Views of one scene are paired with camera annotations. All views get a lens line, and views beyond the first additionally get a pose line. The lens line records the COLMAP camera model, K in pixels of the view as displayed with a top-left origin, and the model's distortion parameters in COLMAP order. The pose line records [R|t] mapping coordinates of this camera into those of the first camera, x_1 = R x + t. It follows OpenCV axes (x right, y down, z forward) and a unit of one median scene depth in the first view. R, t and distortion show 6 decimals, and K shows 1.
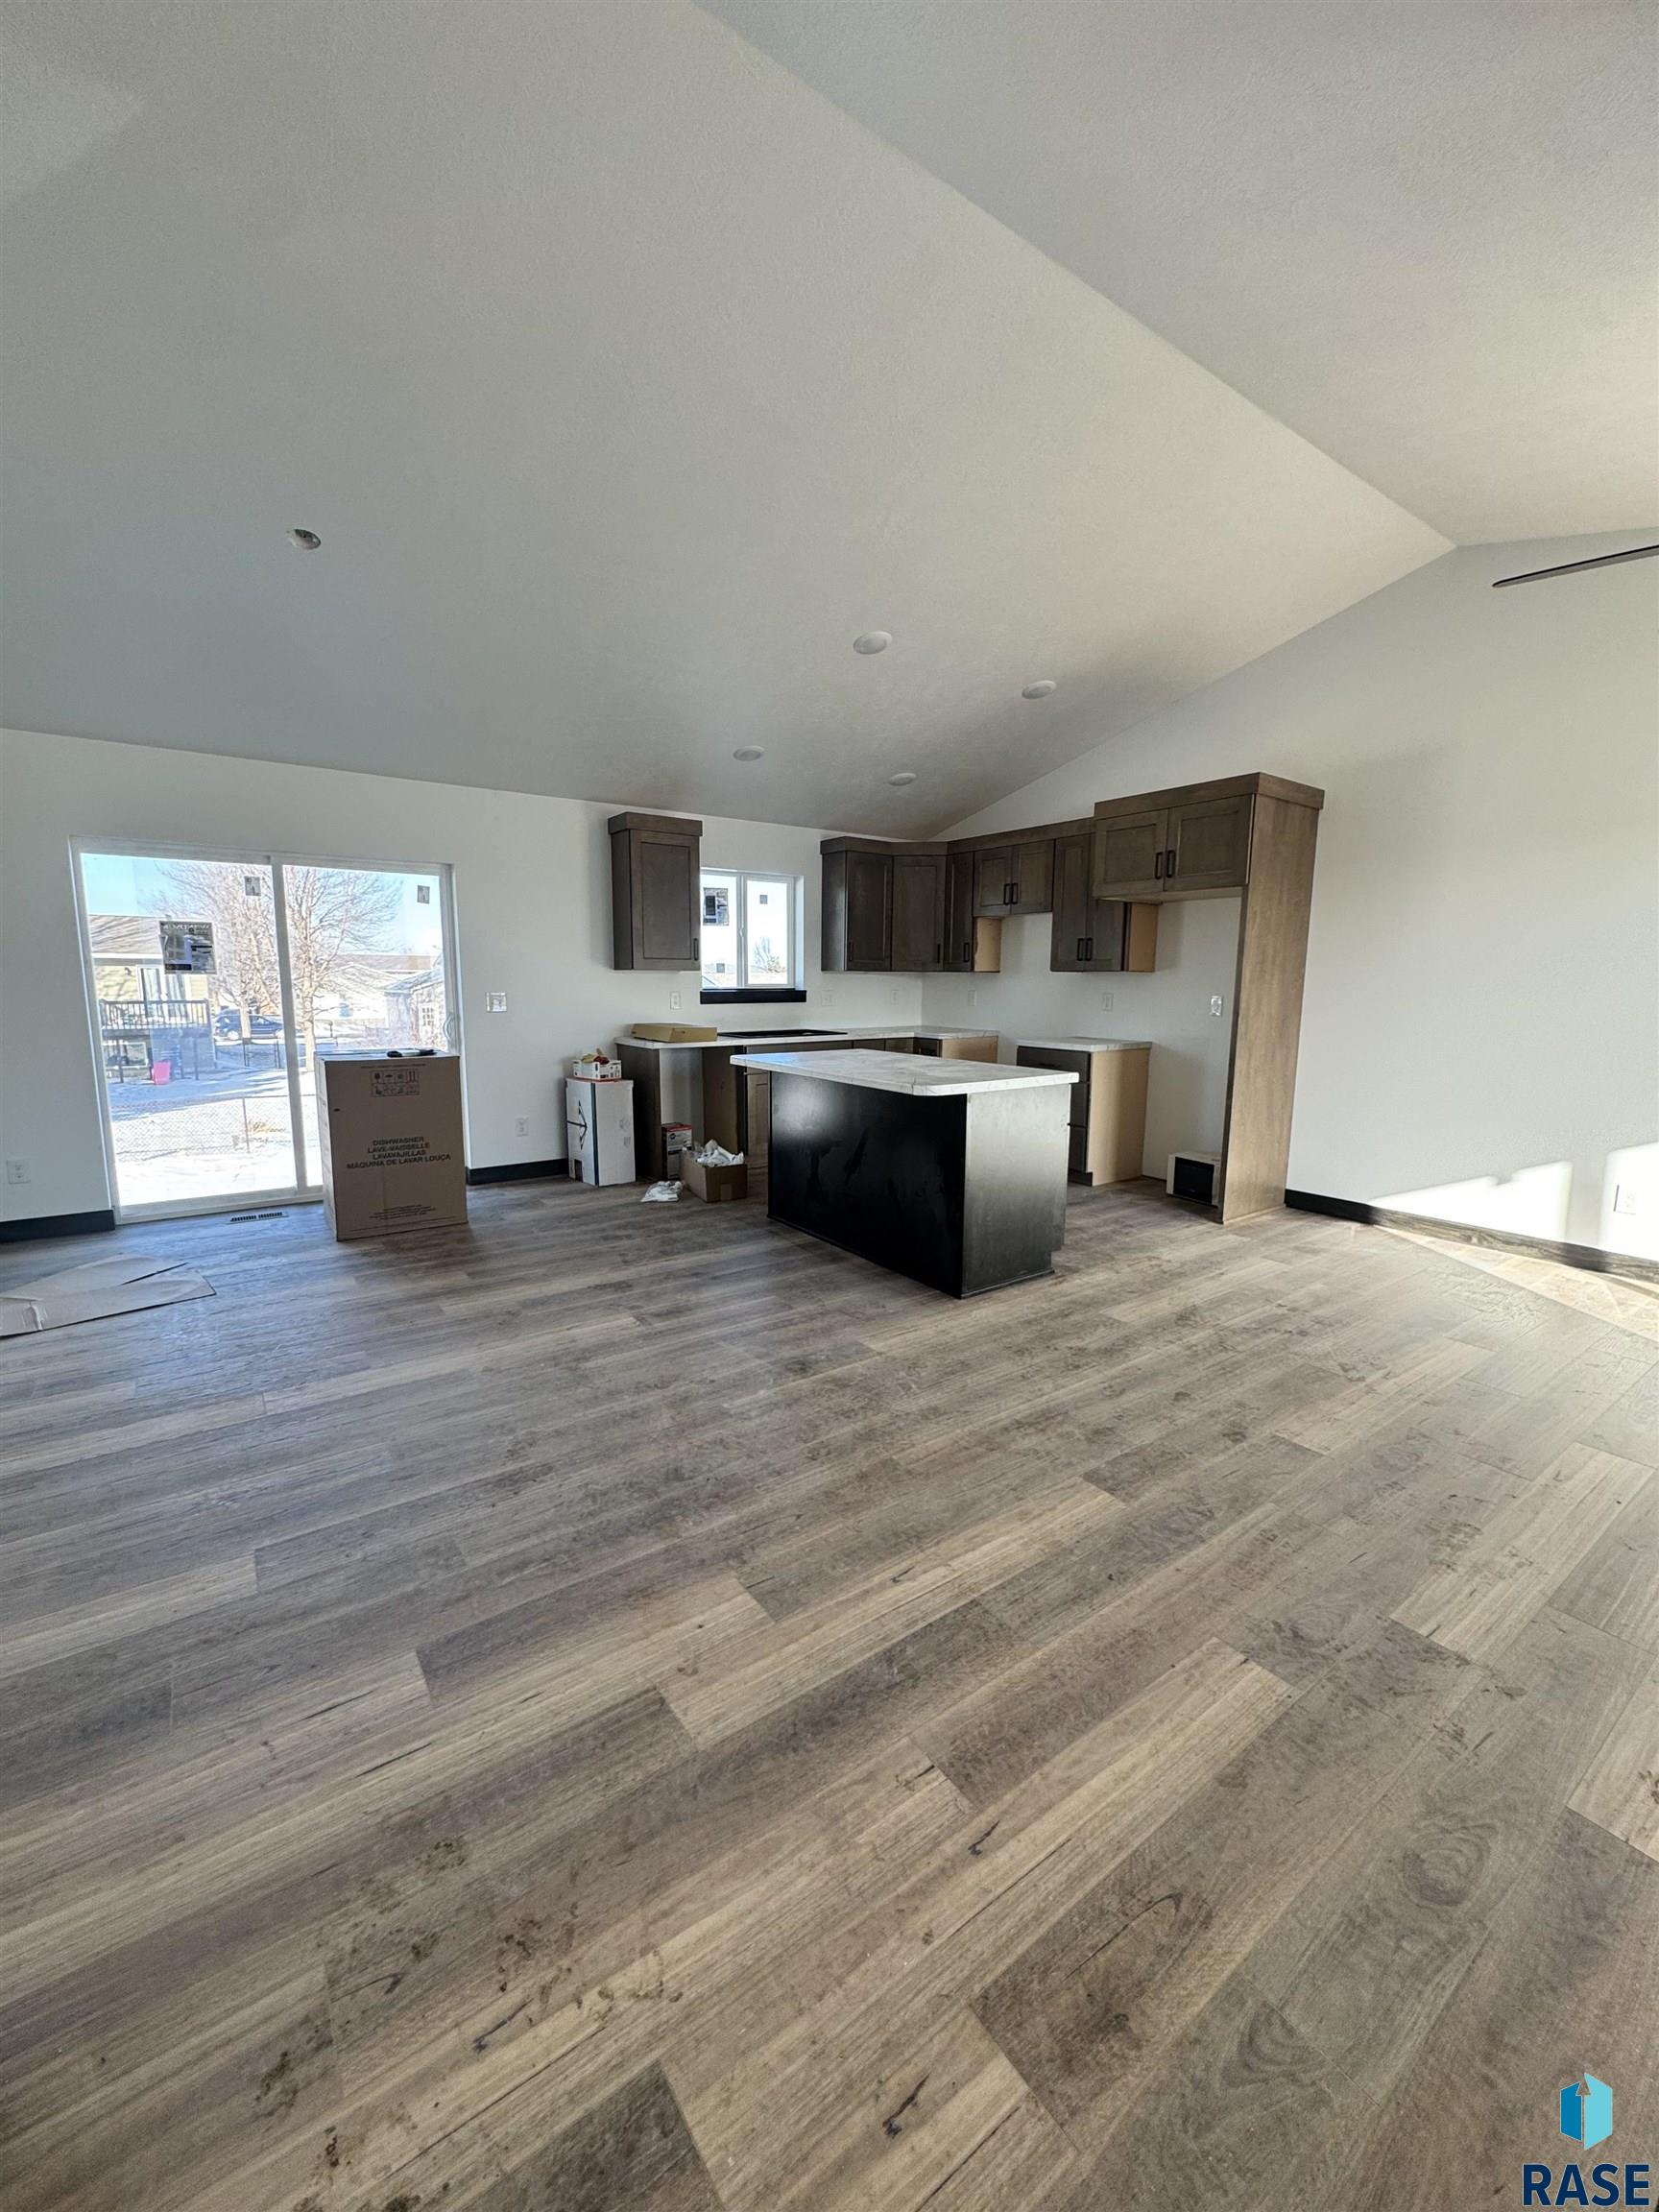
lens RADIAL K [[878.3, 0, 831.6], [0, 878.3, 1106.3], [0, 0, 1]] dist [-0.002427, 0.000249]
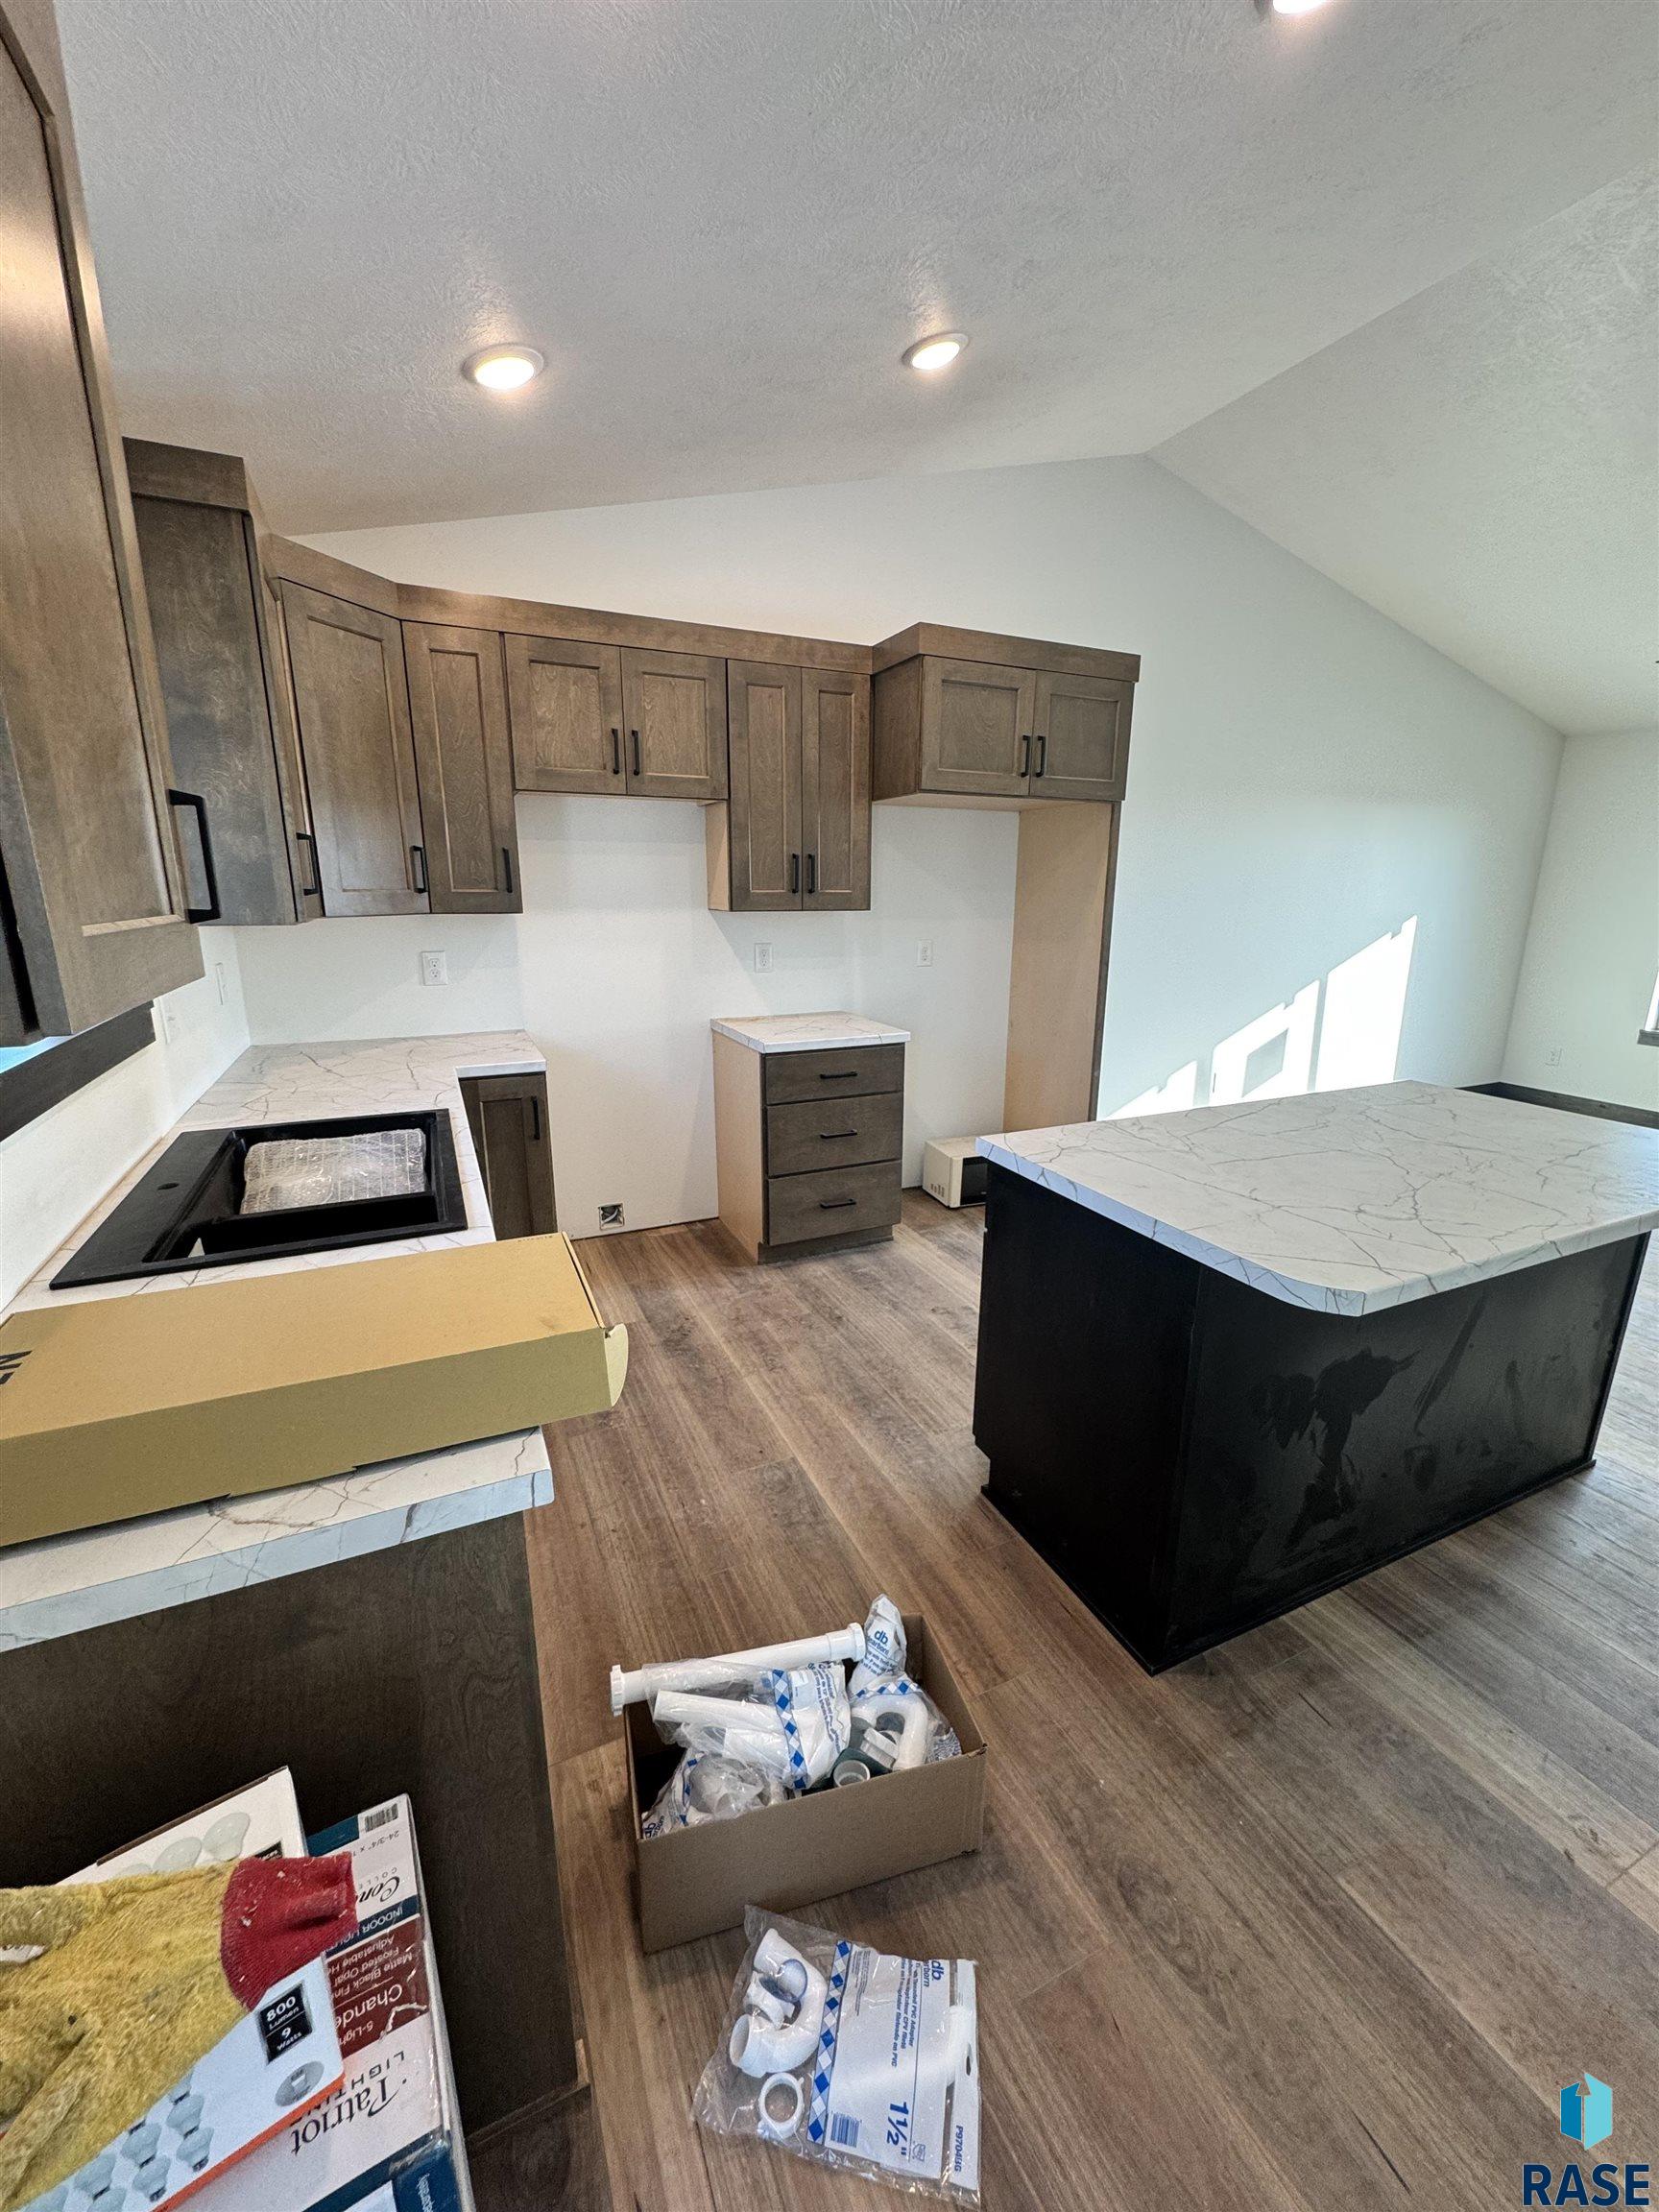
lens RADIAL K [[878.3, 0, 828.5], [0, 878.3, 1109.2], [0, 0, 1]] dist [-0.002427, 0.000249]
pose [[0.189892, -0.249316, 0.949622, -0.373263], [0.136849, 0.964500, 0.225857, -0.186888], [-0.972221, 0.087066, 0.217269, 1.035050]]
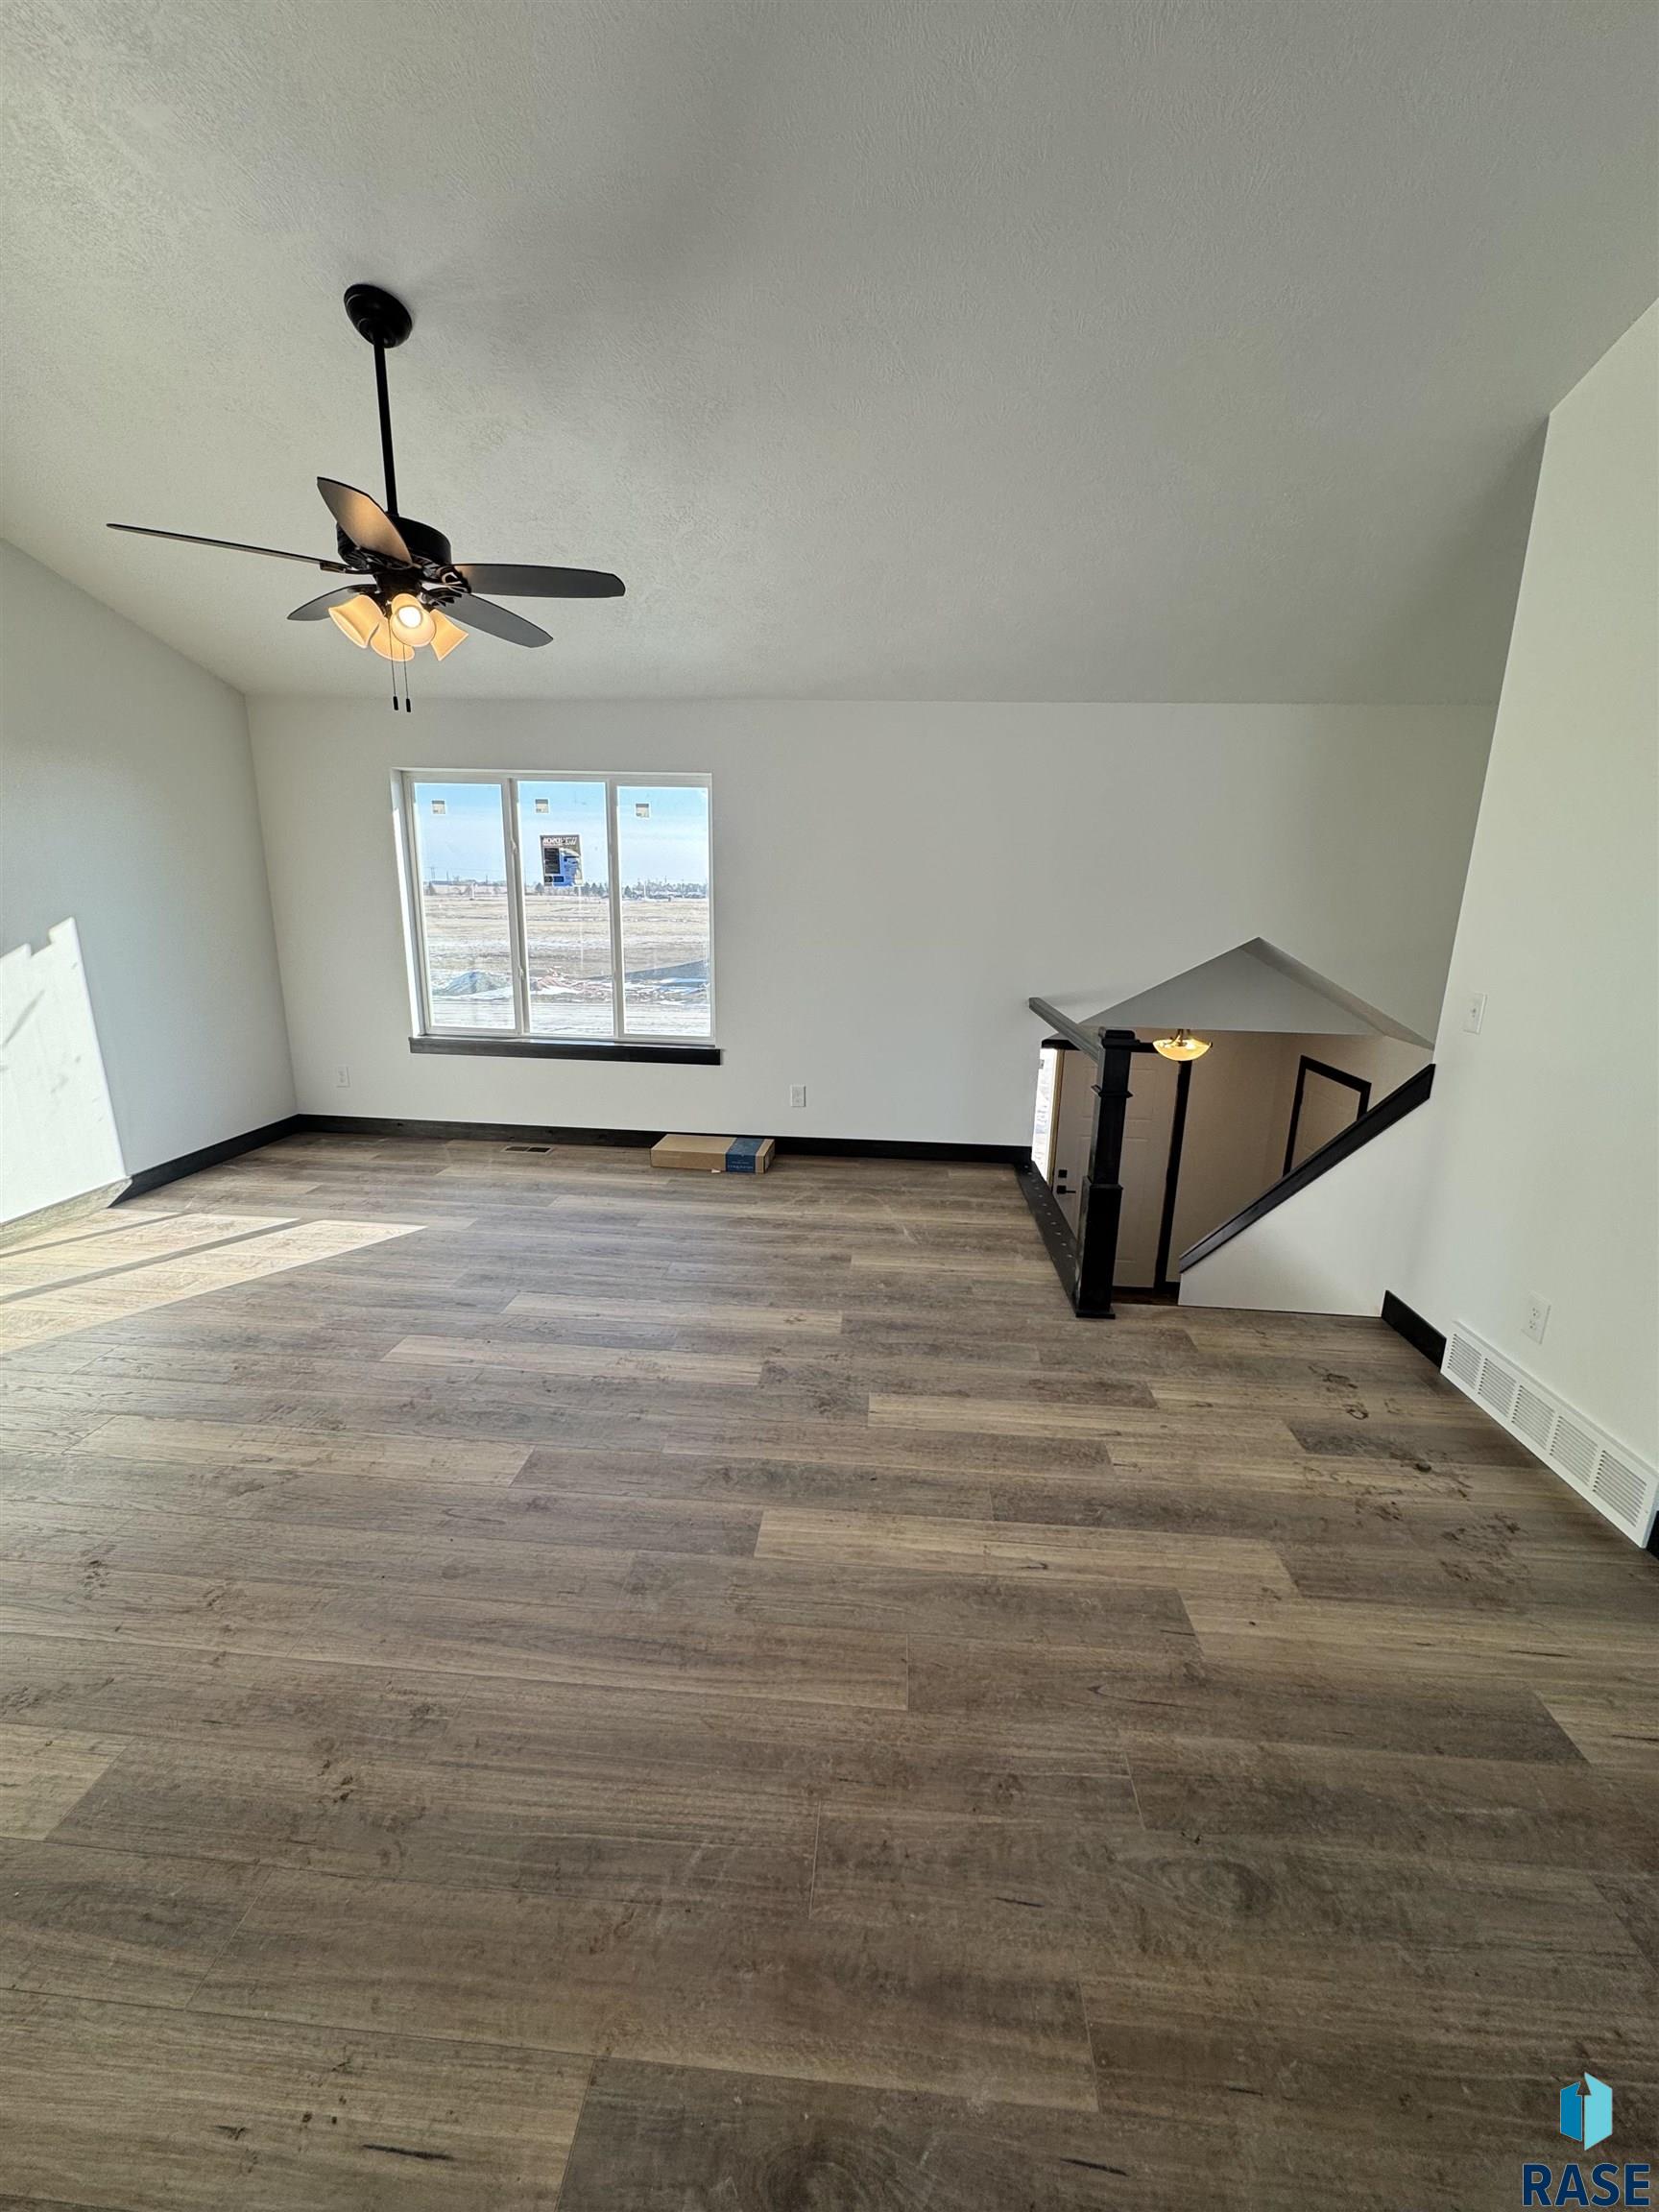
lens RADIAL K [[878.3, 0, 833.4], [0, 878.3, 1110.1], [0, 0, 1]] dist [-0.002427, 0.000249]
pose [[-0.765717, -0.177785, 0.618118, -0.111442], [0.064462, 0.934986, 0.348778, -0.135116], [-0.639939, 0.306911, -0.704474, 0.684714]]
